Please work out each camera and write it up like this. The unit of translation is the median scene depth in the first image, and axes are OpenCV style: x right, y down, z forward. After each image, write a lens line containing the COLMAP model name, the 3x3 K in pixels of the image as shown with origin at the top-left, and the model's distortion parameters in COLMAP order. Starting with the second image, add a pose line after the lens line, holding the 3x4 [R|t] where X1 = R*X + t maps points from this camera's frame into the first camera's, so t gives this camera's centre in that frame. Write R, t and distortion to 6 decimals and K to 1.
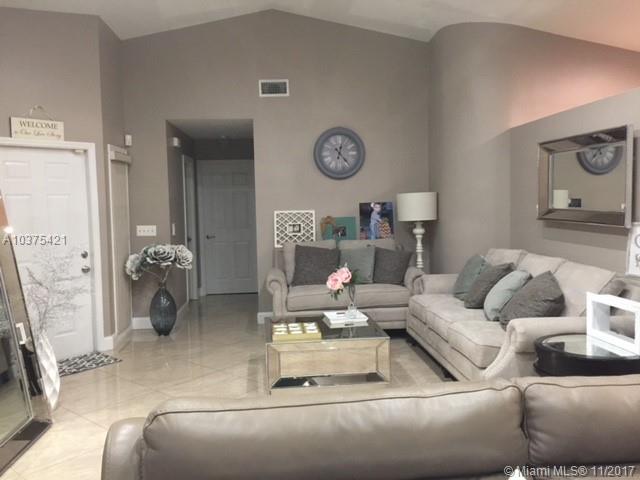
lens RADIAL K [[540.0, 0, 322.2], [0, 540.0, 237.3], [0, 0, 1]] dist [0.032972, -0.052673]
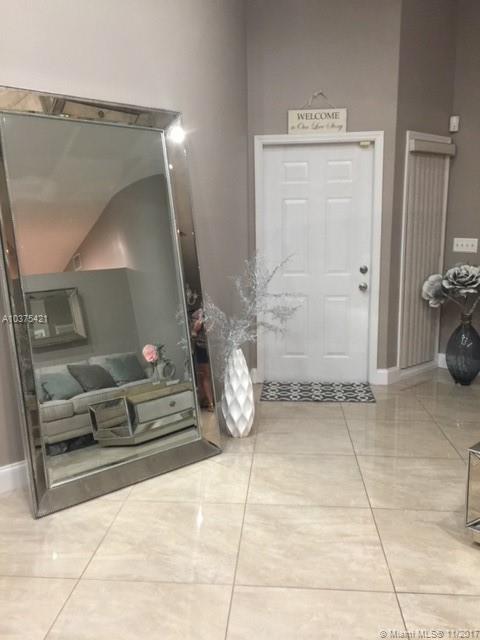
lens RADIAL K [[540.0, 0, 238.4], [0, 540.0, 323.4], [0, 0, 1]] dist [0.032972, -0.052673]
pose [[0.576603, 0.163761, -0.800445, 0.141900], [-0.053784, 0.985190, 0.162814, -0.012586], [0.815252, -0.050828, 0.576871, 0.343756]]
